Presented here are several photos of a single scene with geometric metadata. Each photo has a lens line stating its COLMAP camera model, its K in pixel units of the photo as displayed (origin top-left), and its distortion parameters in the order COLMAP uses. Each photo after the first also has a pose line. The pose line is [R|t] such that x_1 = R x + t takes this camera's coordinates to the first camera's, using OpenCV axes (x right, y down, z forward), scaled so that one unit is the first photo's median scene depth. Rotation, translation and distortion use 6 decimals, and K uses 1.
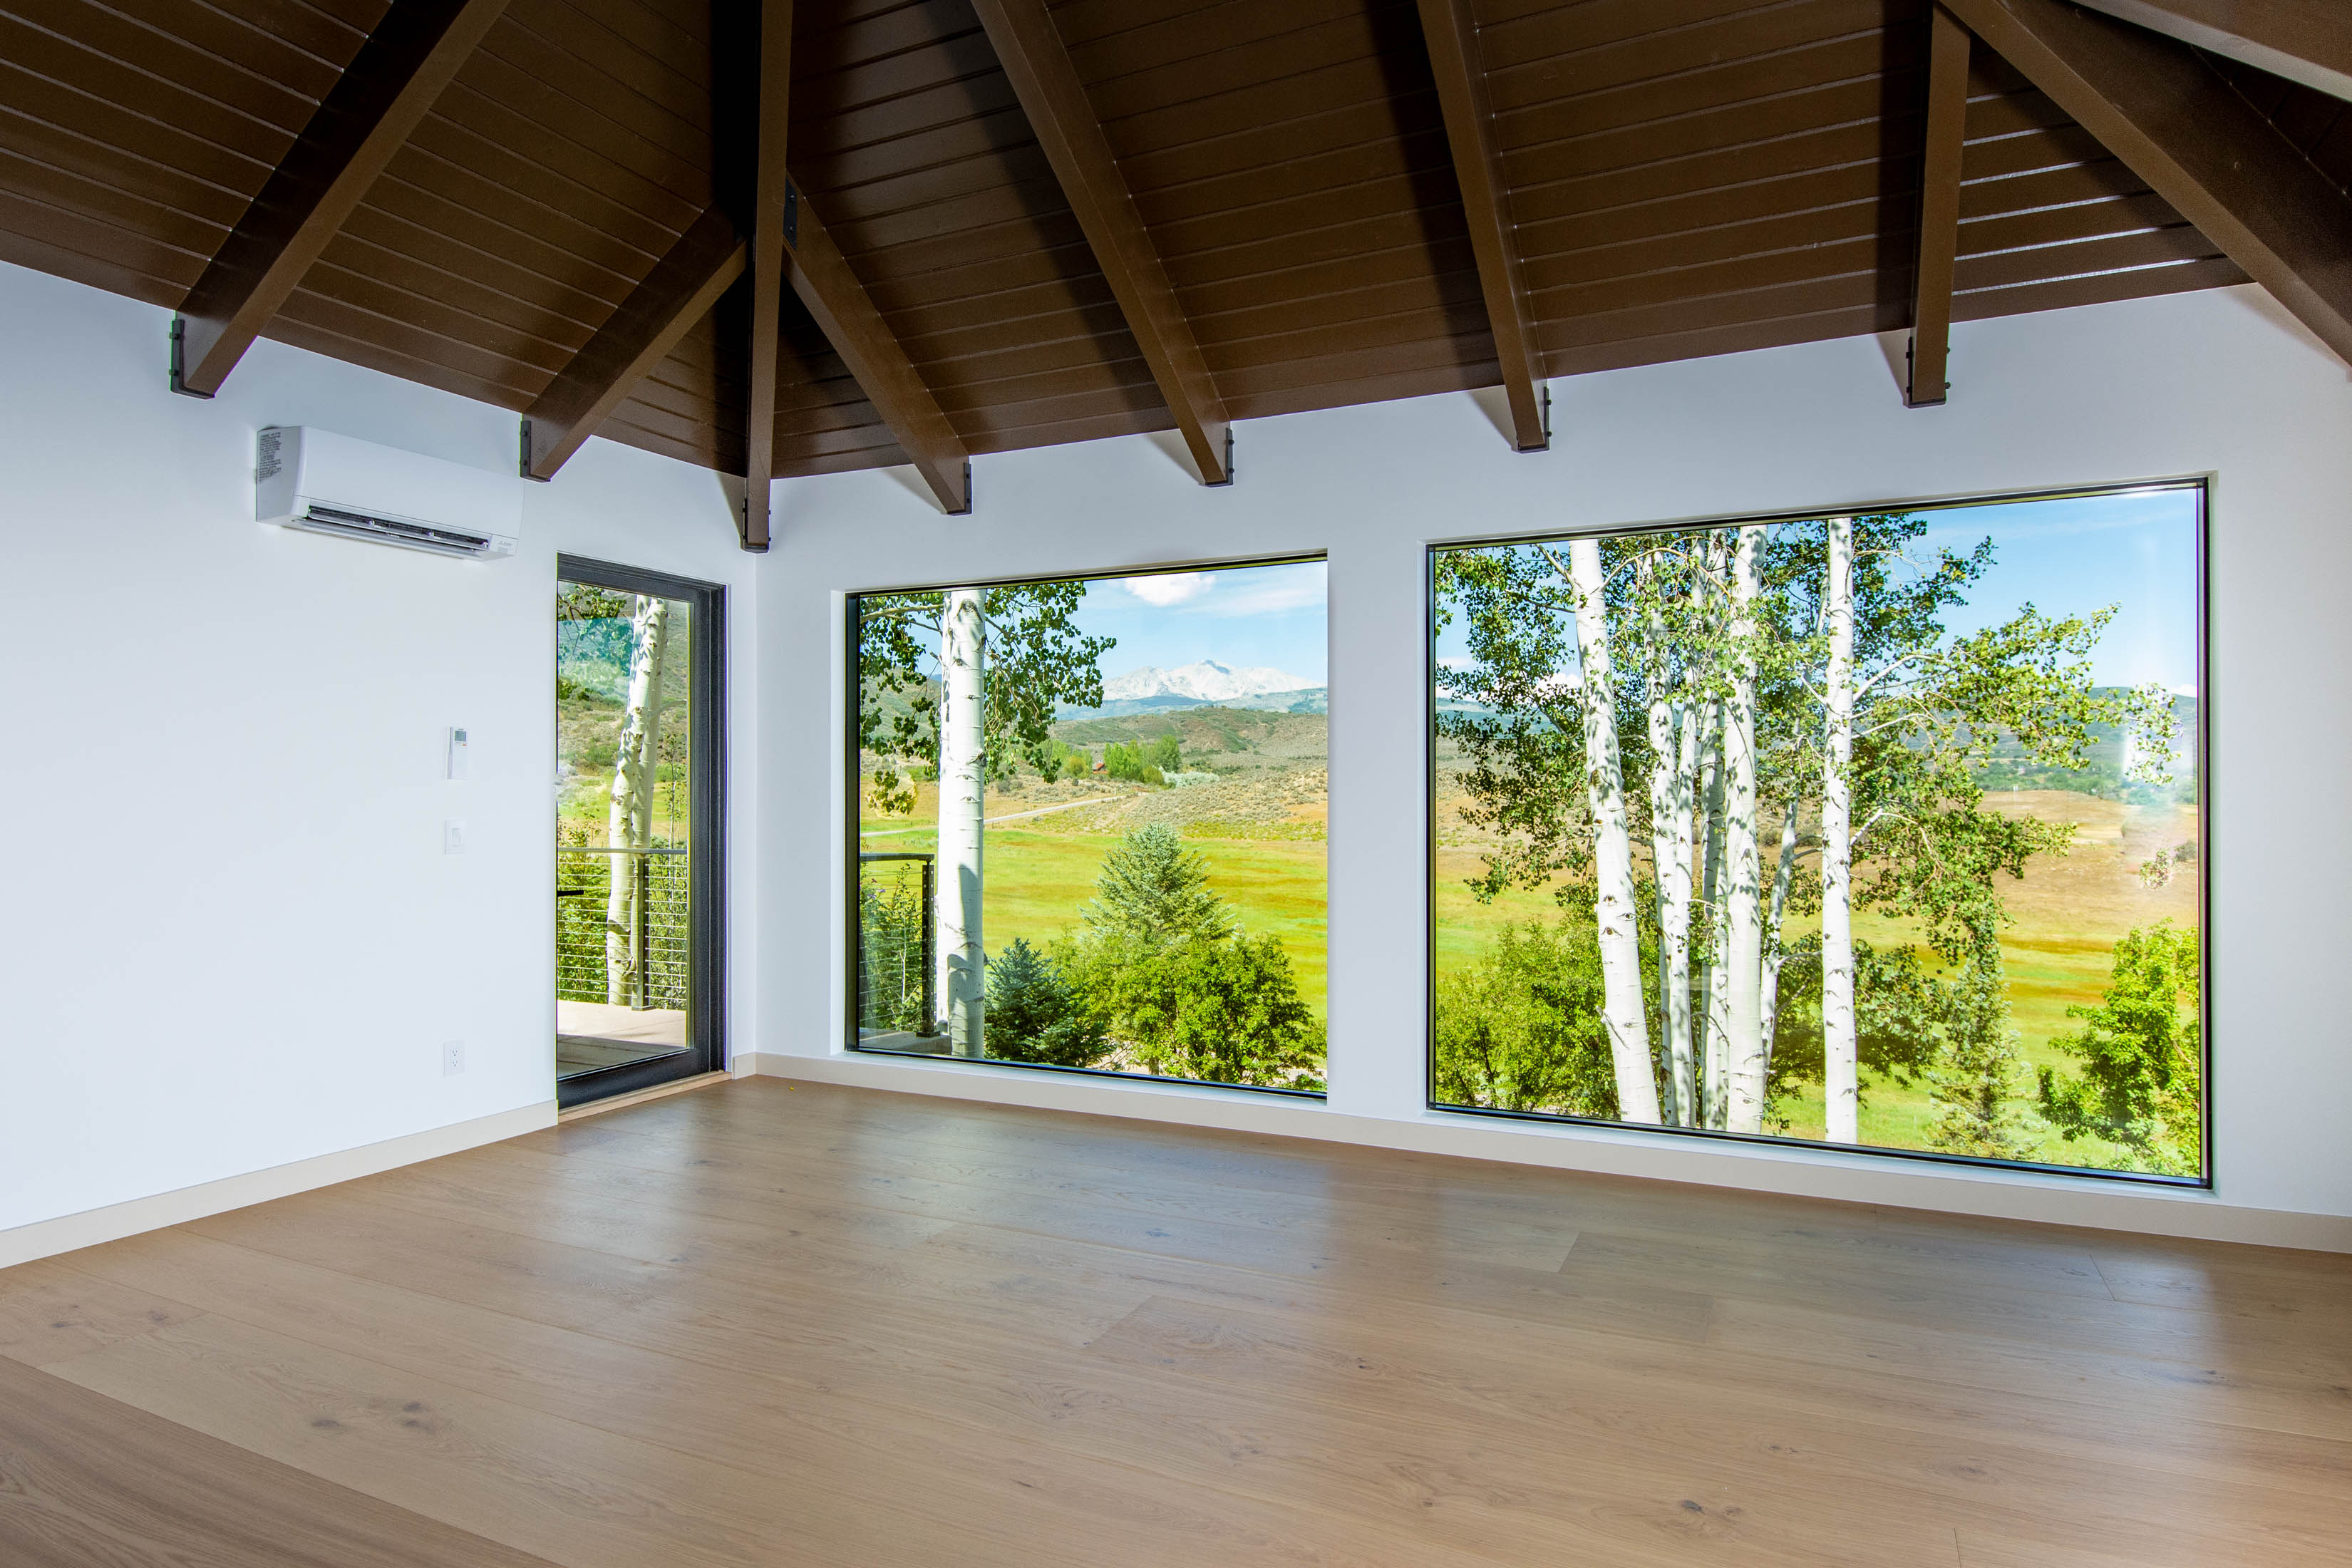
lens RADIAL K [[1311.4, 0, 1191.3], [0, 1311.4, 795.8], [0, 0, 1]] dist [0.002868, 0.000162]
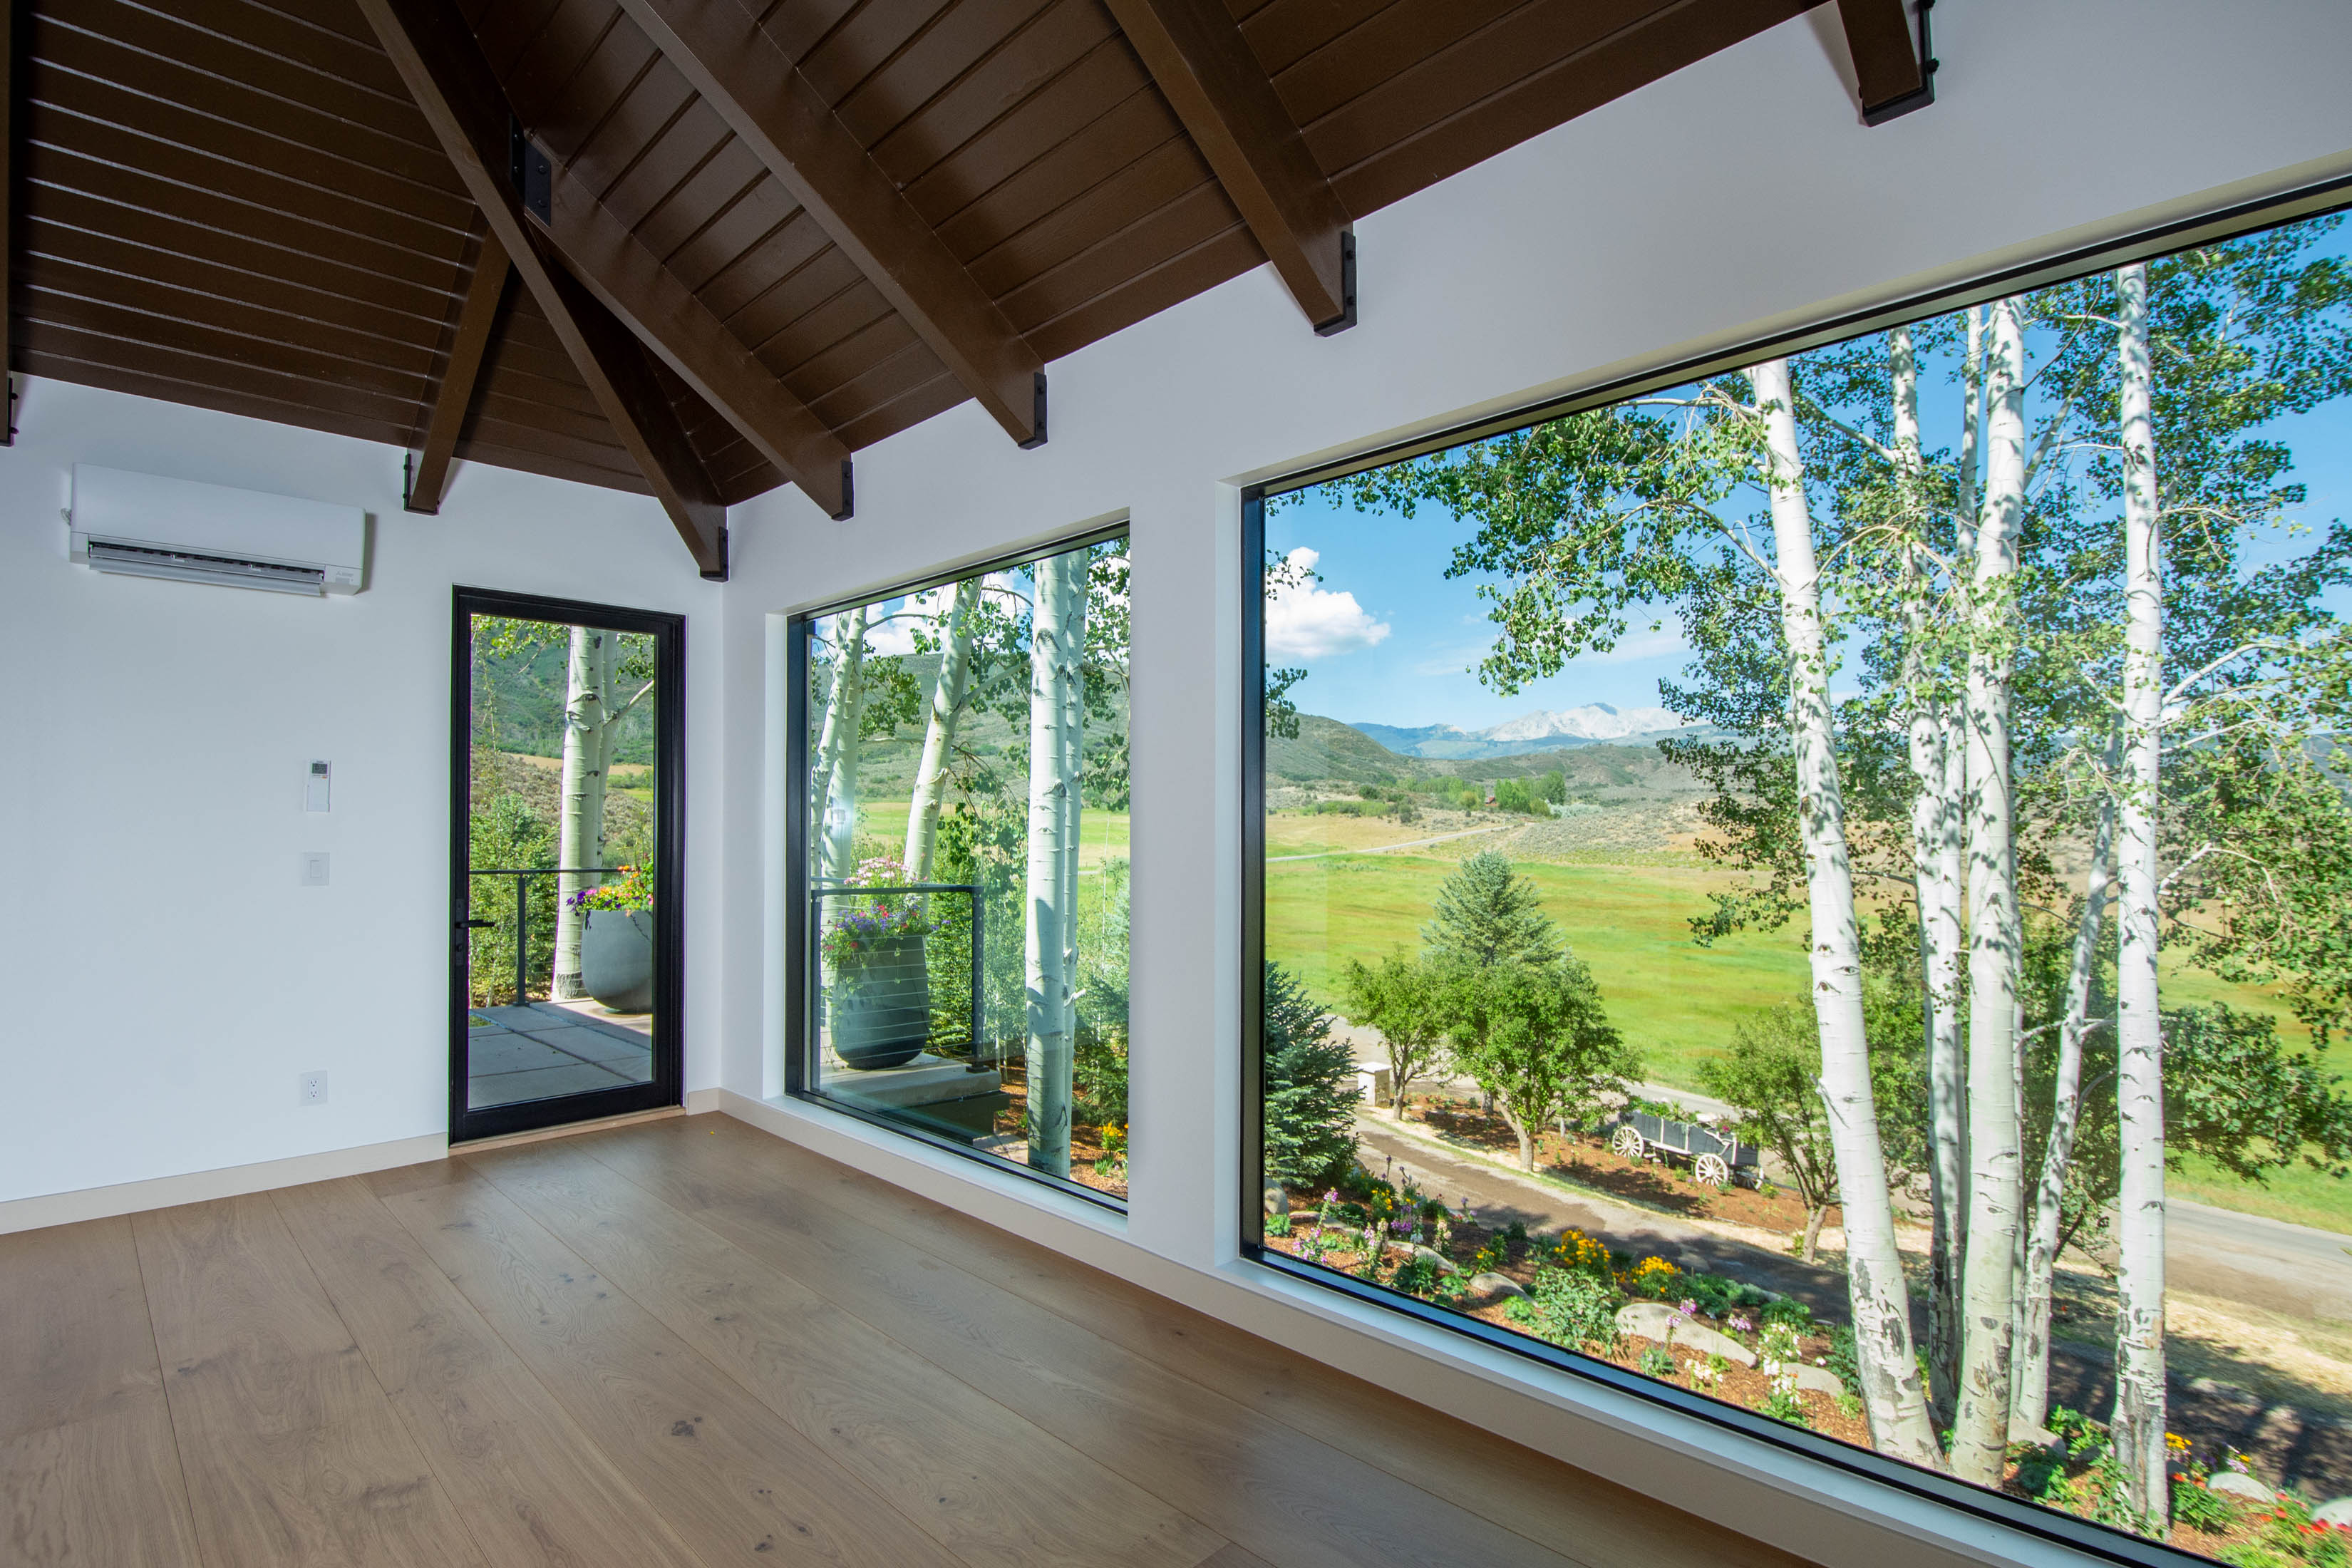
lens RADIAL K [[1124.2, 0, 1215.8], [0, 1124.2, 817.7], [0, 0, 1]] dist [0.016080, -0.024683]
pose [[0.951006, -0.002286, -0.309163, 0.155356], [0.000114, 0.999975, -0.007045, -0.000716], [0.309172, 0.006665, 0.950983, 0.169061]]
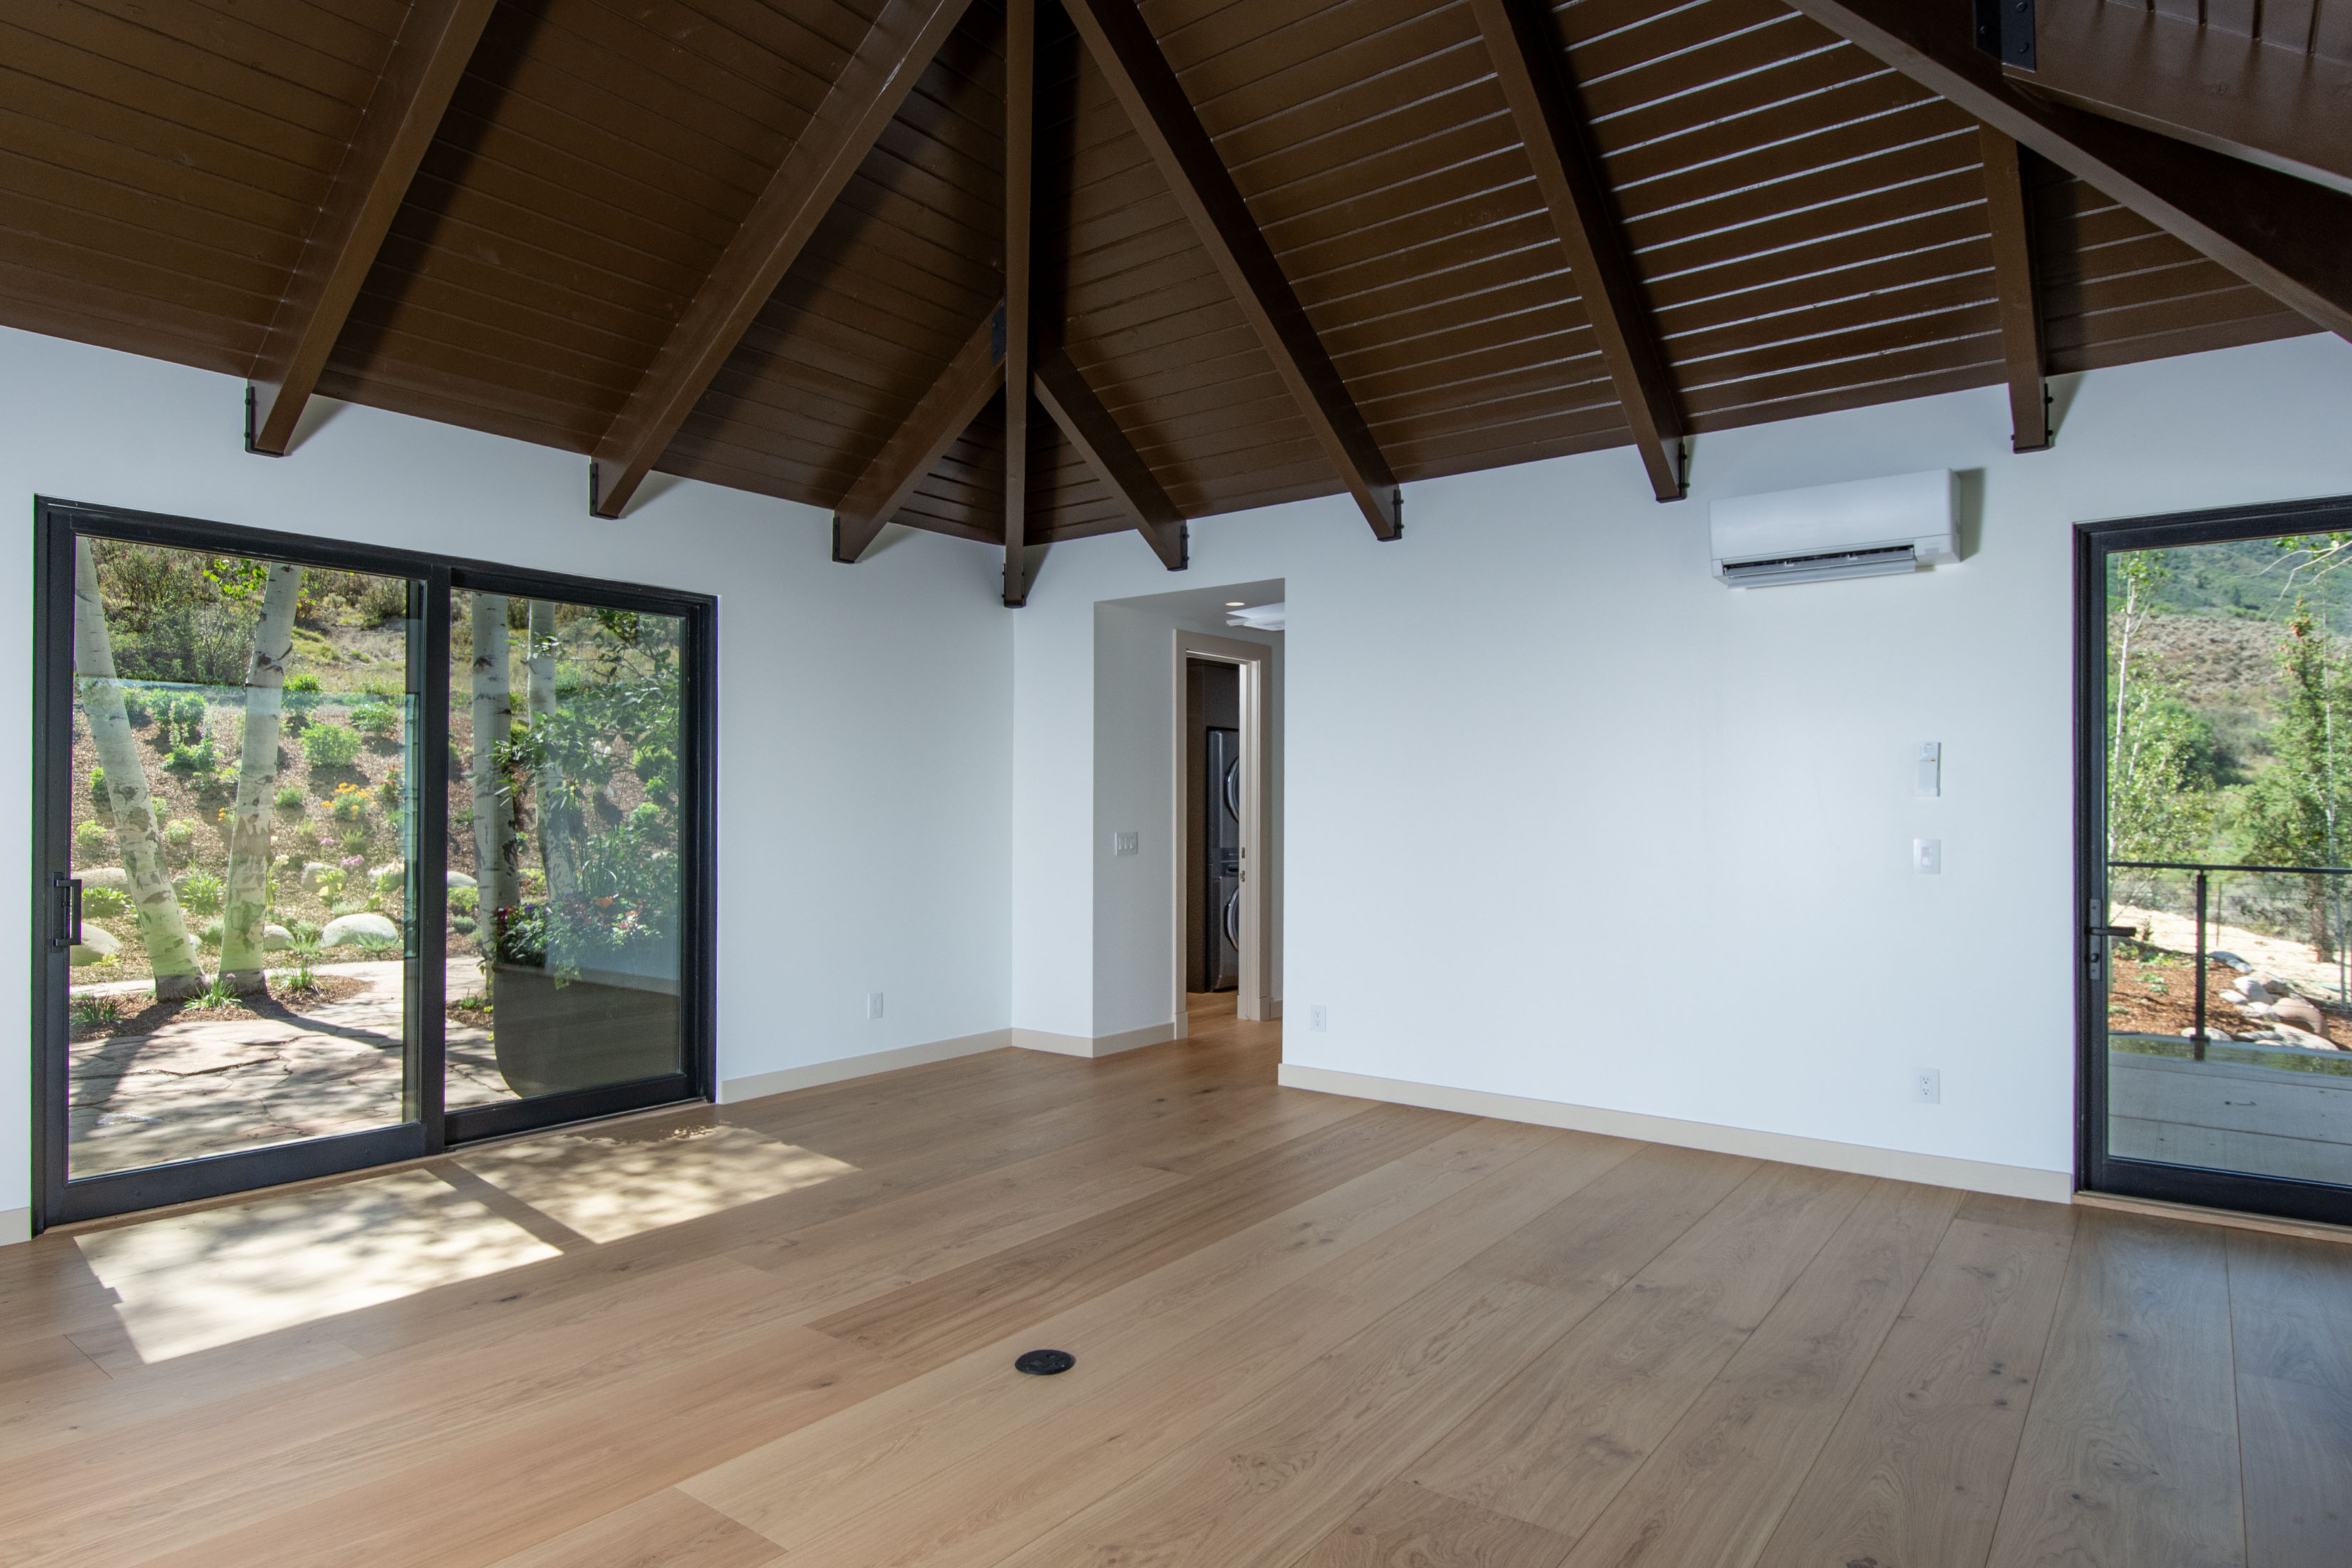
lens RADIAL K [[1311.4, 0, 1191.3], [0, 1311.4, 795.8], [0, 0, 1]] dist [0.002868, 0.000162]
pose [[-0.199700, -0.011812, -0.979786, 0.209981], [0.001194, 0.999924, -0.012298, -0.000692], [0.979856, -0.003626, -0.199671, 0.284544]]
